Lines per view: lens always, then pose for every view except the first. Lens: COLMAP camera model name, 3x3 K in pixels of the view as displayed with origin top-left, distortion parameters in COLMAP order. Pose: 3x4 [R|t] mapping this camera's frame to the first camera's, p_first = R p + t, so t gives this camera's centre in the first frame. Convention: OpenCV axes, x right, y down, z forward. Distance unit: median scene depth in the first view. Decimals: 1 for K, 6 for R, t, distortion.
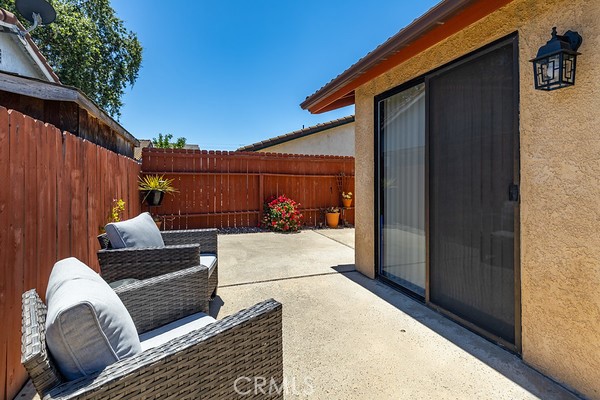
lens RADIAL K [[269.9, 0, 278.5], [0, 269.9, 178.3], [0, 0, 1]] dist [0.001890, -0.000153]
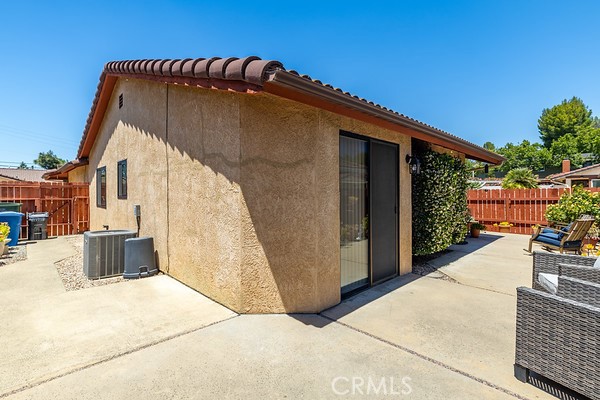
lens RADIAL K [[282.3, 0, 301.1], [0, 282.3, 193.8], [0, 0, 1]] dist [0.007926, -0.000824]
pose [[-0.449869, -0.004890, 0.893081, -0.270616], [-0.004079, 0.999986, 0.003420, -0.026471], [-0.893085, -0.002104, -0.449882, 0.782685]]
